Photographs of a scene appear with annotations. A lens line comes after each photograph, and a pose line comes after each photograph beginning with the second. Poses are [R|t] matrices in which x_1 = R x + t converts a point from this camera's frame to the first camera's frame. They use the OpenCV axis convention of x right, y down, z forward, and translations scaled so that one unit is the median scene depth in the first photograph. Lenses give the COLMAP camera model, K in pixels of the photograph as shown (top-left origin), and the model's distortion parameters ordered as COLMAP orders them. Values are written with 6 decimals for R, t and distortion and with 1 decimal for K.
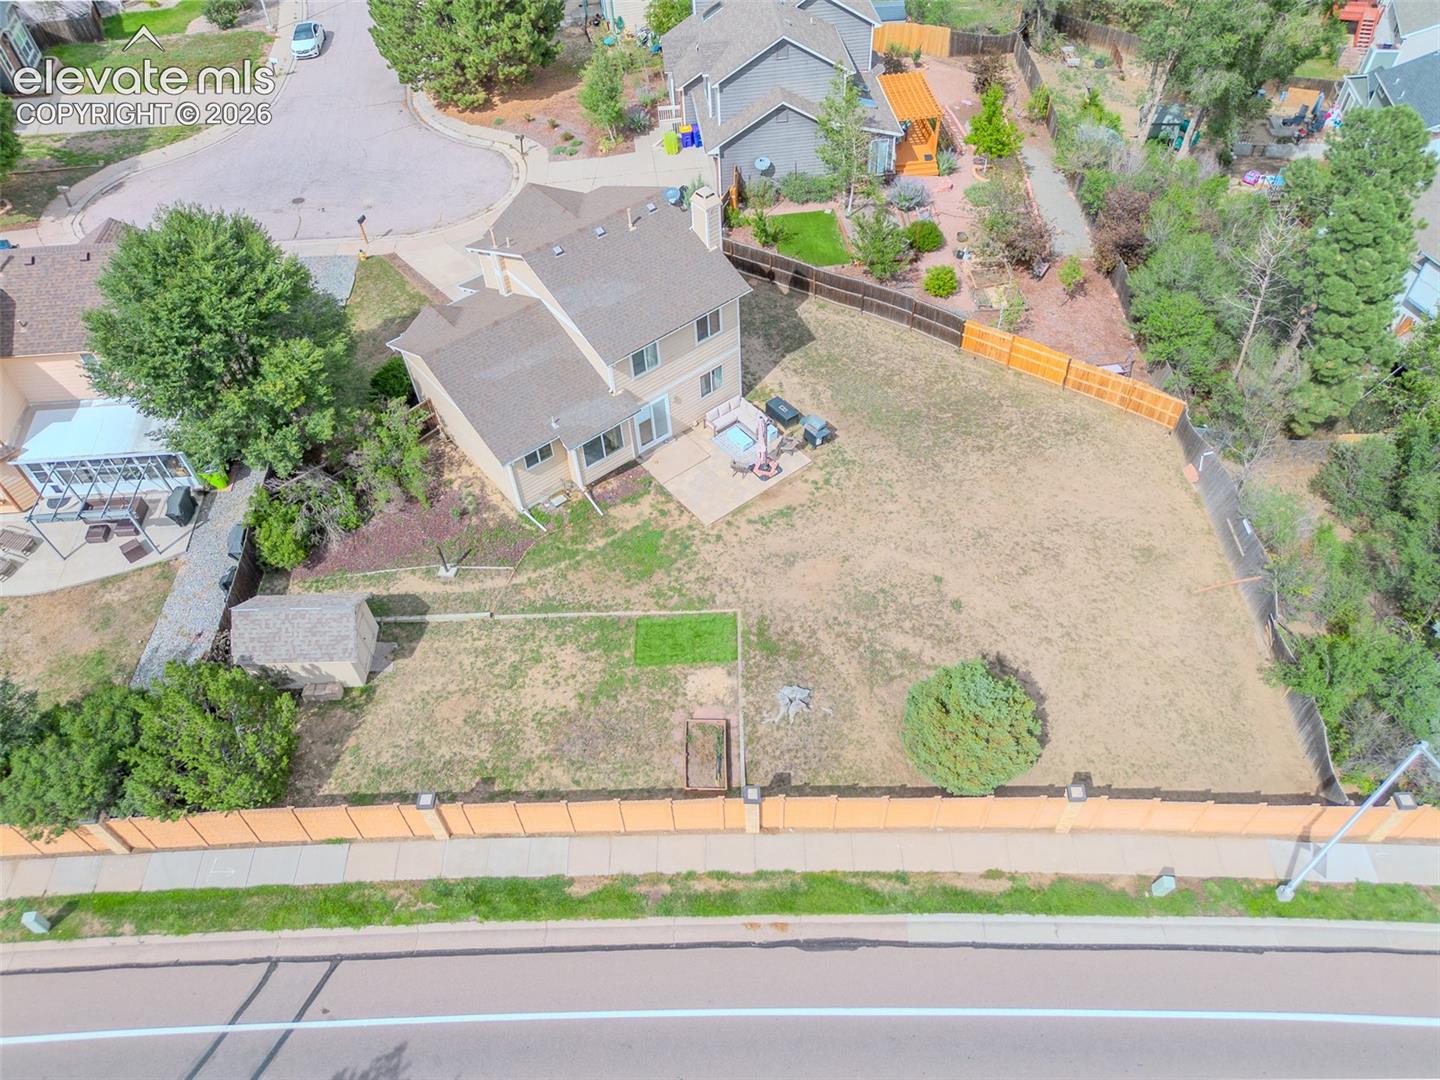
lens RADIAL K [[1052.7, 0, 720.0], [0, 1052.7, 540.0], [0, 0, 1]] dist [0.080343, -0.090752]
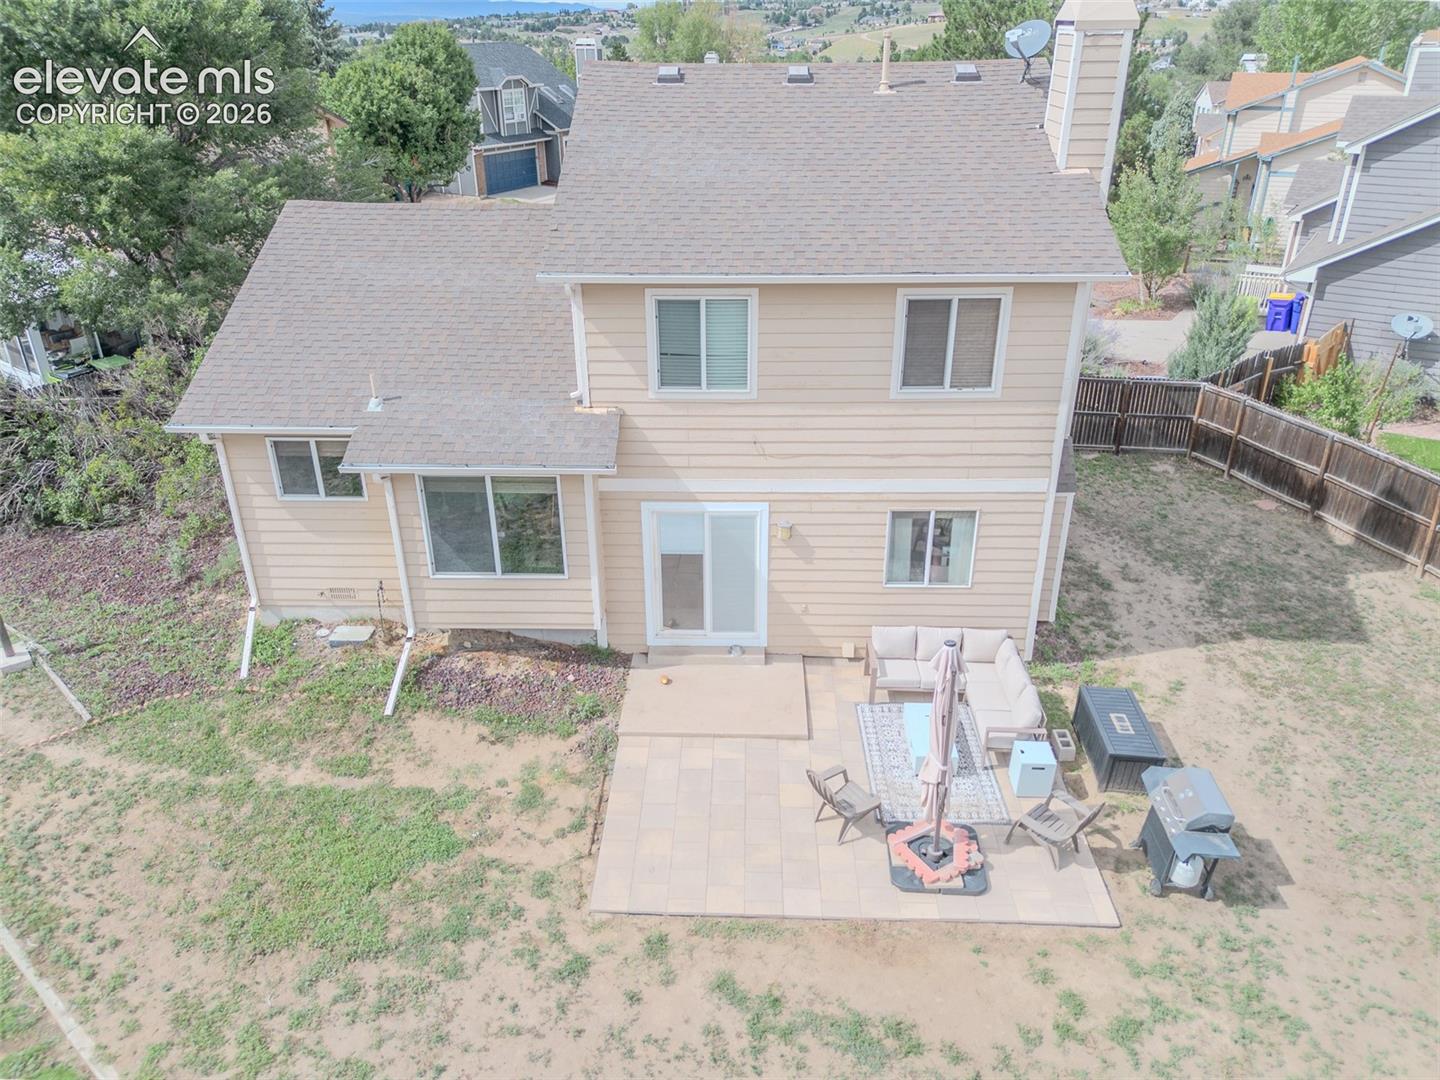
lens RADIAL K [[1052.7, 0, 720.0], [0, 1052.7, 540.0], [0, 0, 1]] dist [0.080343, -0.090752]
pose [[0.759626, 0.322873, -0.564554, 0.130863], [-0.507334, 0.837311, -0.203770, -0.052006], [0.406915, 0.441207, 0.799848, 0.720673]]
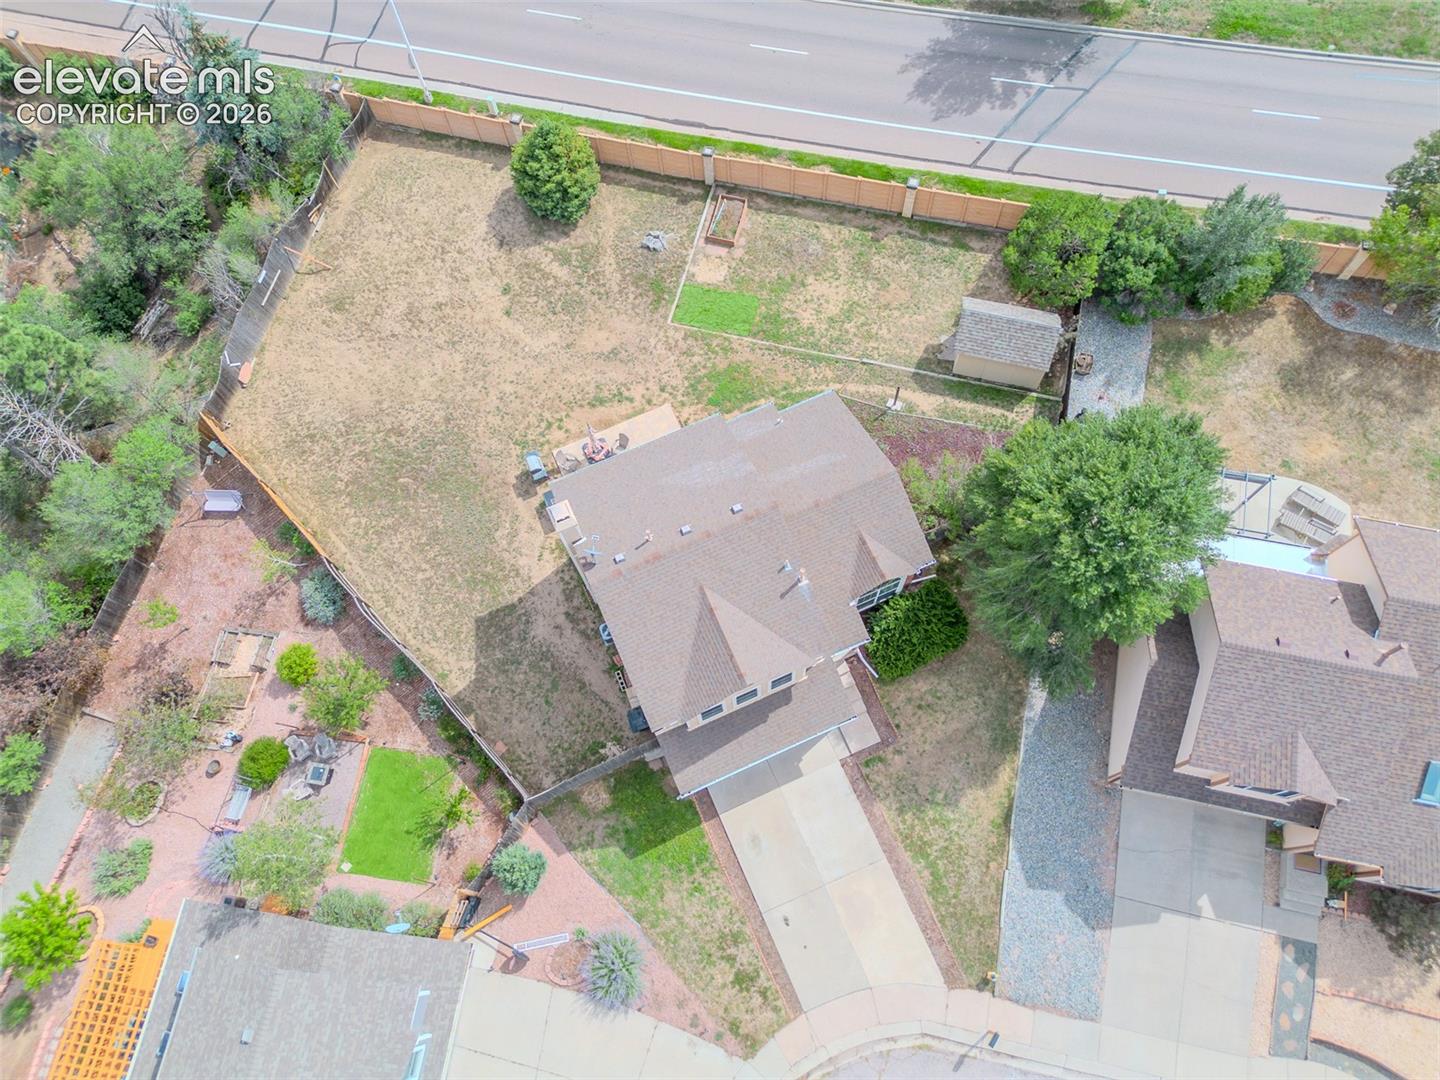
lens RADIAL K [[1052.7, 0, 720.0], [0, 1052.7, 540.0], [0, 0, 1]] dist [0.080343, -0.090752]
pose [[-0.962023, -0.222405, 0.158268, -0.267426], [0.241857, -0.425653, 0.871966, -1.012782], [-0.126562, 0.877129, 0.463277, 0.568420]]
